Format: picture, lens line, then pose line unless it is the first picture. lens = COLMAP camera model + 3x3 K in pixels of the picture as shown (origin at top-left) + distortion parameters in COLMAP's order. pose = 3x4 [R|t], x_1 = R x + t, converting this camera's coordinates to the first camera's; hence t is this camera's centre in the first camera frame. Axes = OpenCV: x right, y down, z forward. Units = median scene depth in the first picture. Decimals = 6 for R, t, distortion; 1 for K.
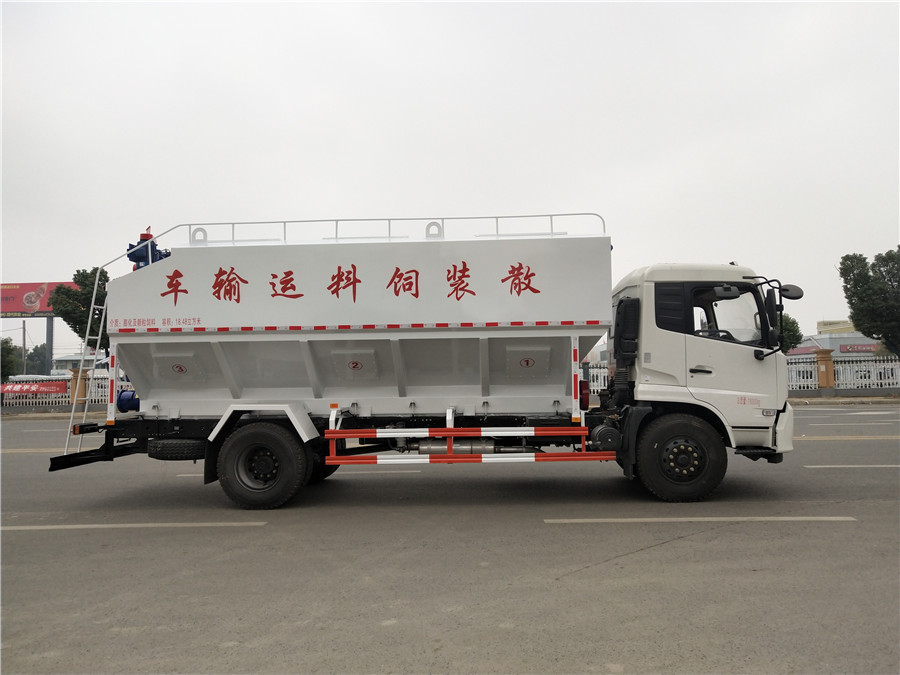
lens RADIAL K [[698.5, 0, 450.0], [0, 698.5, 337.5], [0, 0, 1]] dist [0.004900, -0.001051]
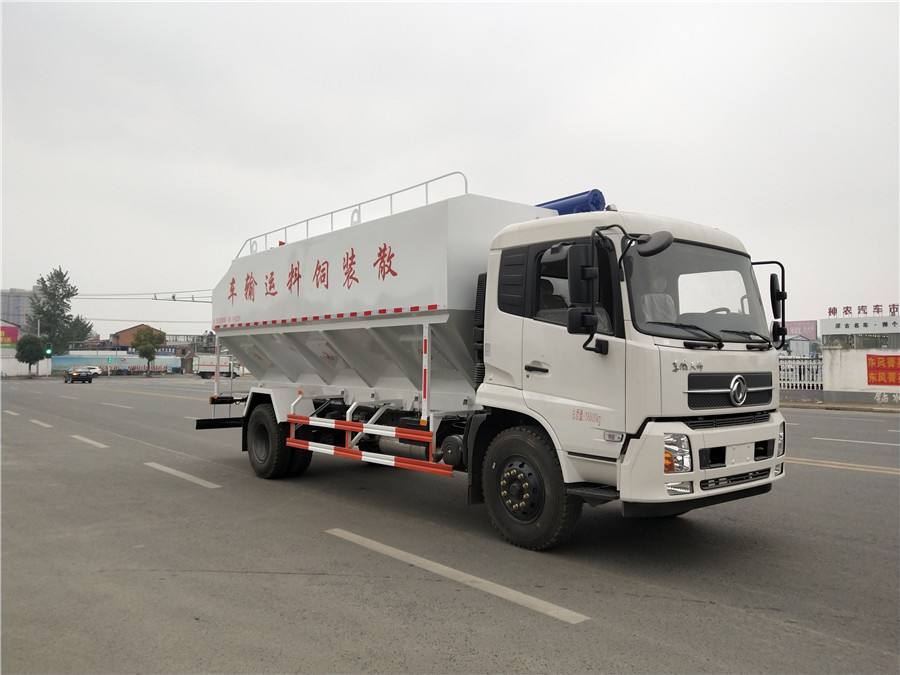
lens RADIAL K [[698.5, 0, 450.0], [0, 698.5, 337.5], [0, 0, 1]] dist [0.004900, -0.001051]
pose [[0.679190, -0.008534, -0.733913, 0.804214], [0.030061, 0.999417, 0.016197, 0.001740], [0.733347, -0.033063, 0.679050, 0.444450]]
